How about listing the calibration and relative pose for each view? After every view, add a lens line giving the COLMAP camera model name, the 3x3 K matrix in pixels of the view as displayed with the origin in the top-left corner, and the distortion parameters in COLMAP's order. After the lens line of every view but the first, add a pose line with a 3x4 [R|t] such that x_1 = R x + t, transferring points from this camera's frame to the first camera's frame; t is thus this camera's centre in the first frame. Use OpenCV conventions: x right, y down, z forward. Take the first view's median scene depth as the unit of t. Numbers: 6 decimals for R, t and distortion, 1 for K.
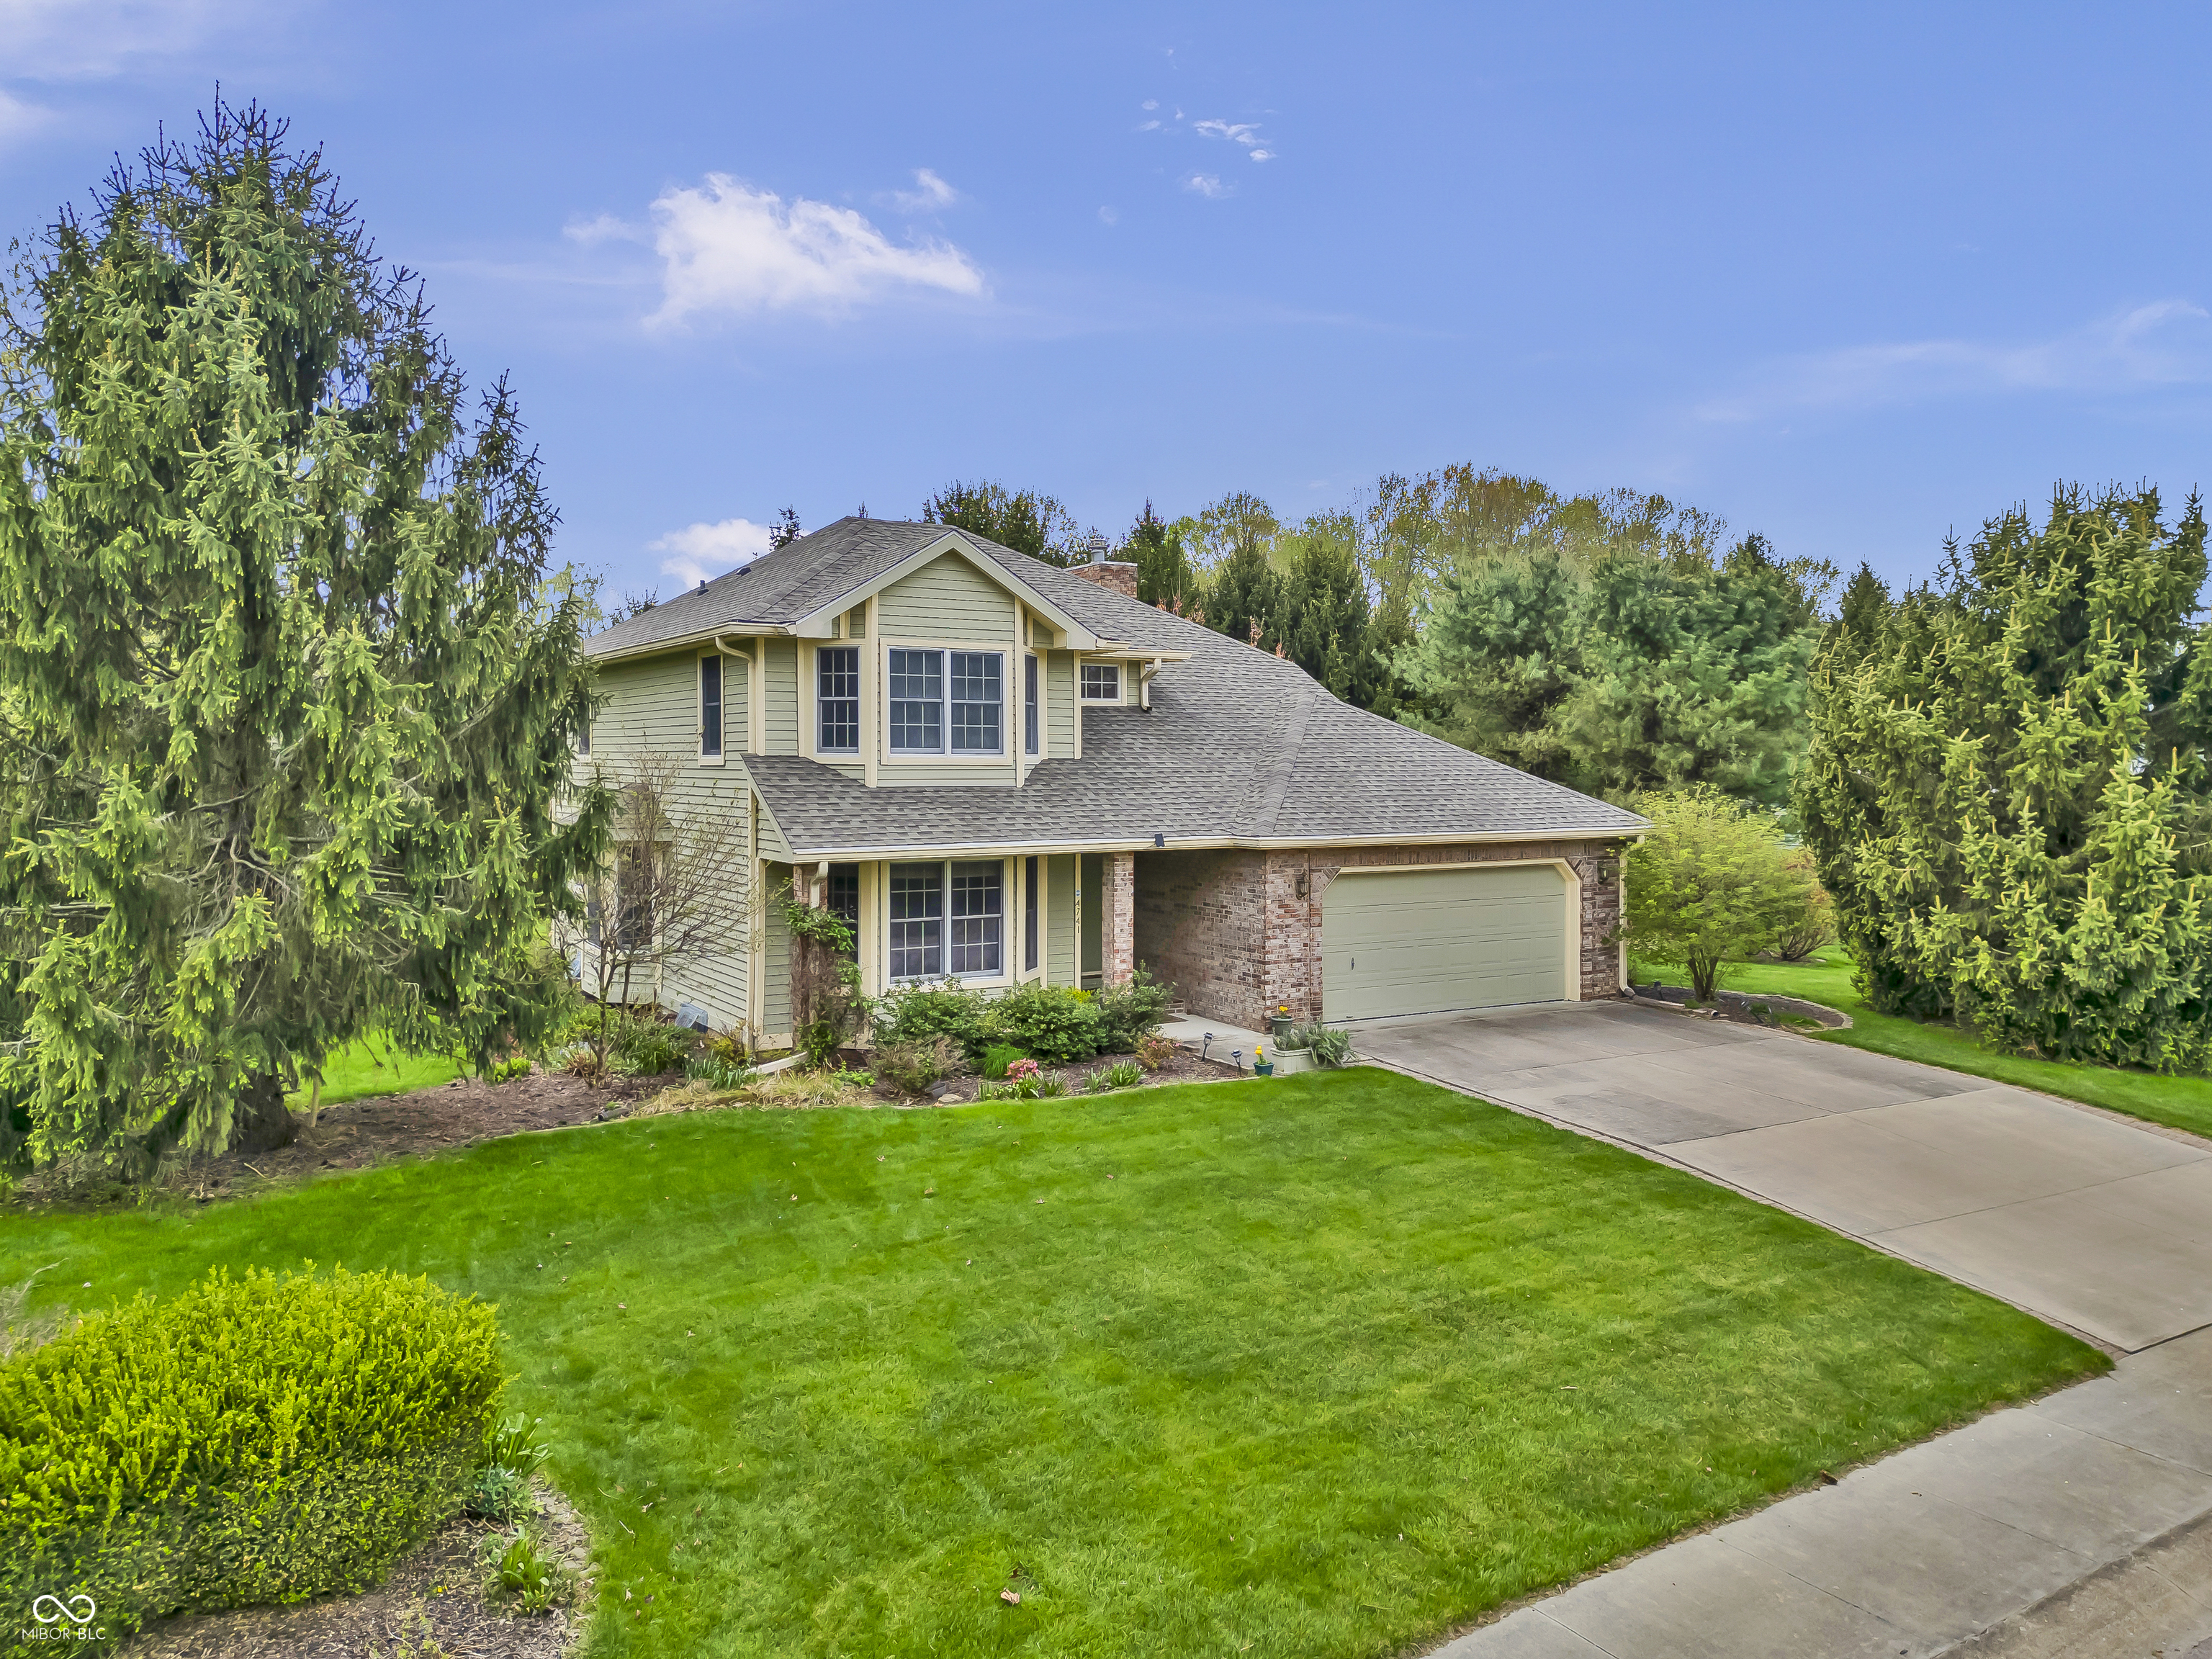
lens RADIAL K [[1623.1, 0, 1099.8], [0, 1623.1, 783.4], [0, 0, 1]] dist [0.081588, -0.087621]
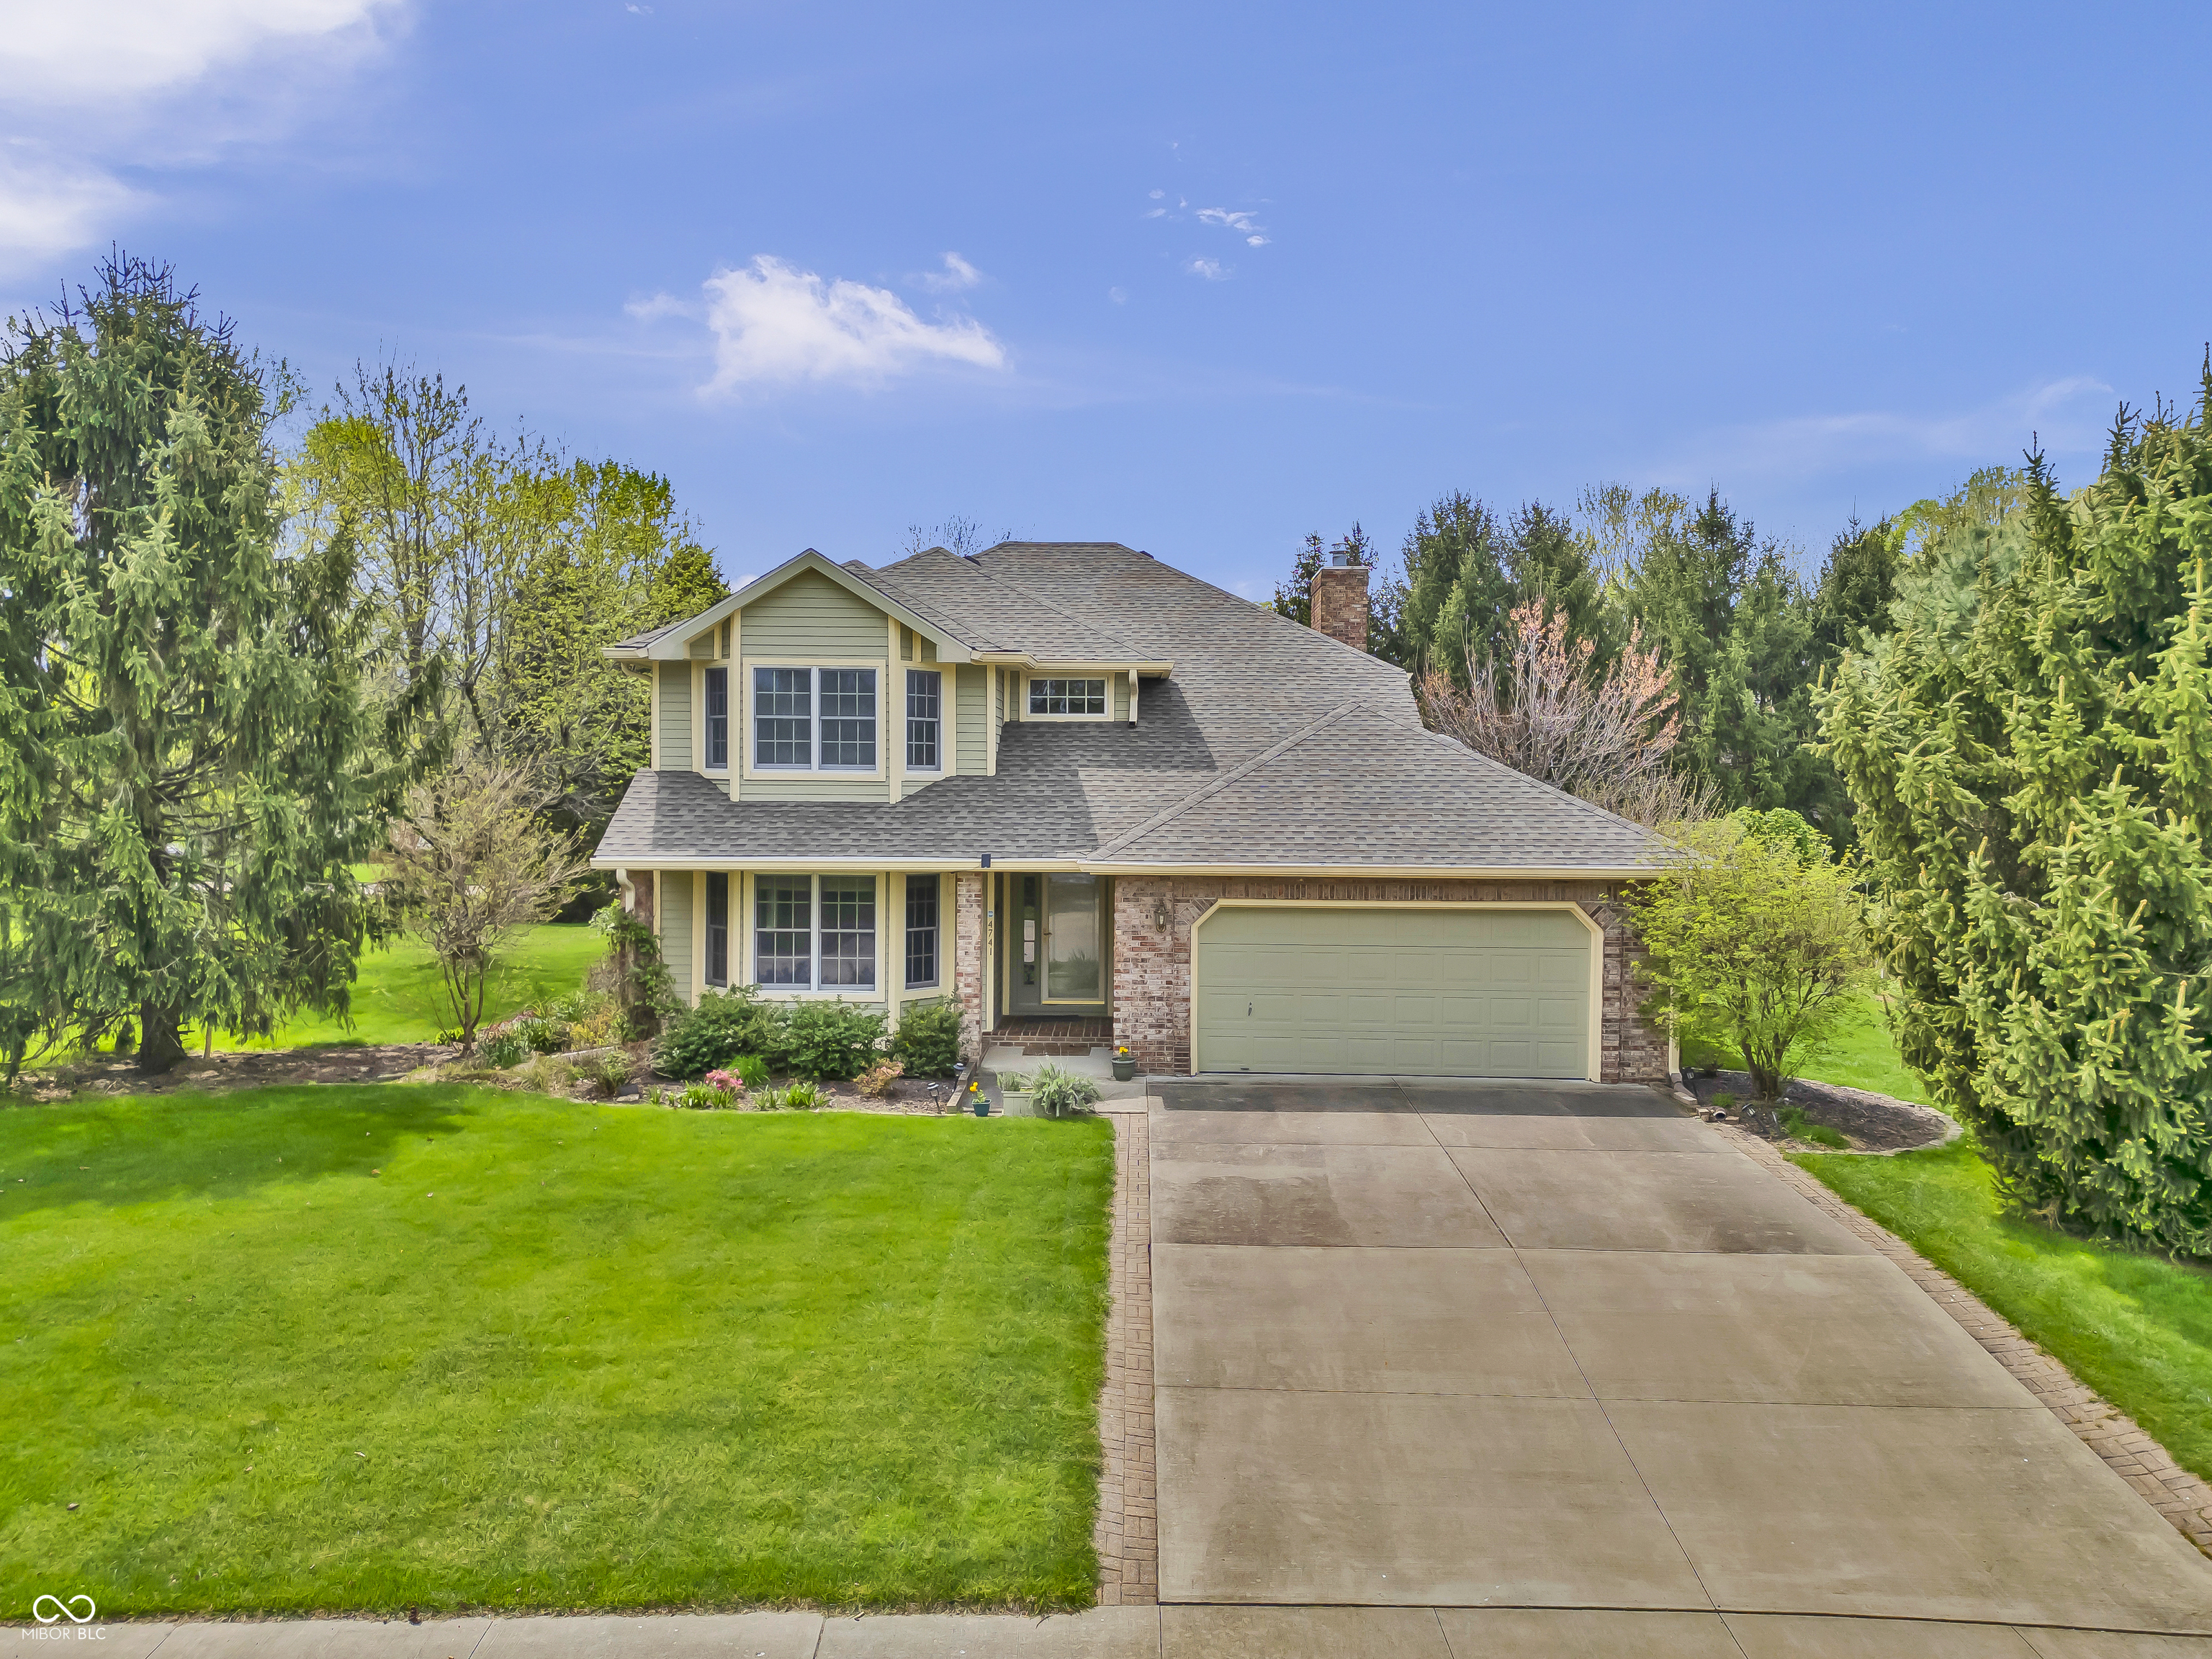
lens RADIAL K [[1589.0, 0, 1106.0], [0, 1589.0, 829.5], [0, 0, 1]] dist [0.090405, -0.098945]
pose [[0.846981, 0.020762, -0.531218, 0.590138], [-0.014696, 0.999770, 0.015644, 0.001069], [0.531420, -0.005444, 0.847091, 0.246220]]
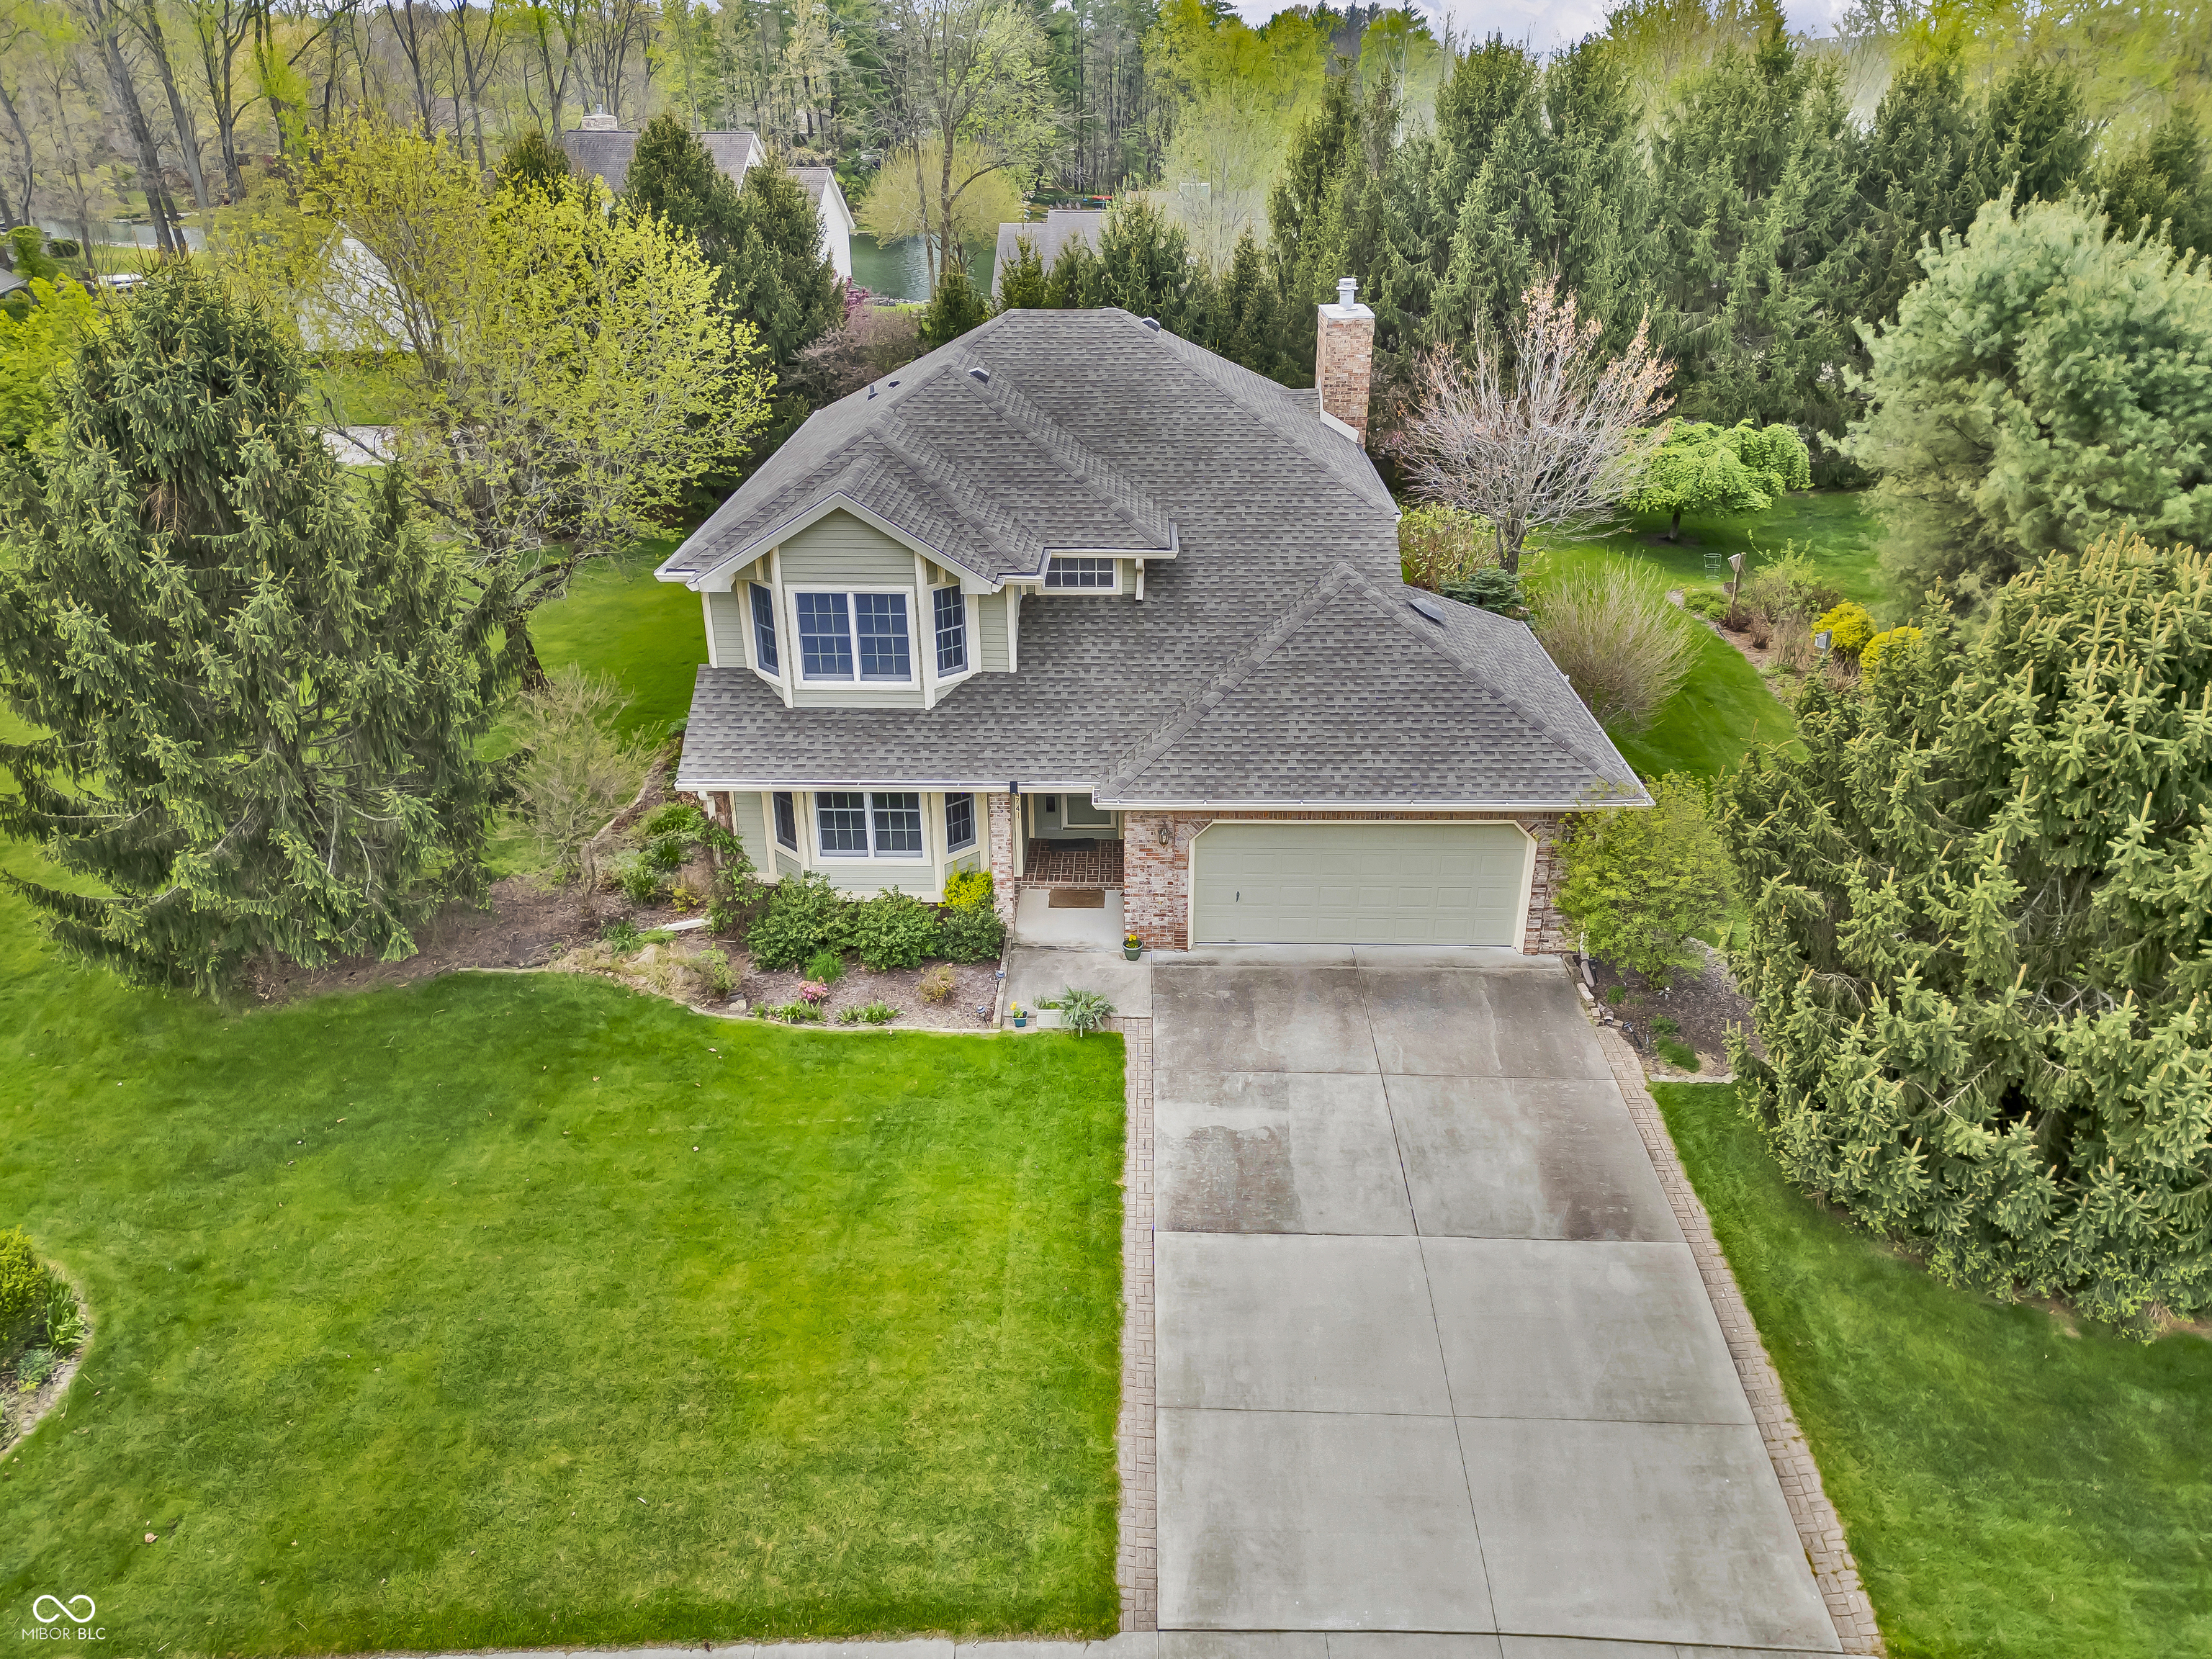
lens RADIAL K [[1589.0, 0, 1106.0], [0, 1589.0, 829.5], [0, 0, 1]] dist [0.090405, -0.098945]
pose [[0.845654, 0.225434, -0.483785, 0.620557], [-0.001508, 0.907427, 0.420208, -0.393731], [0.533729, -0.354621, 0.767709, 0.188727]]
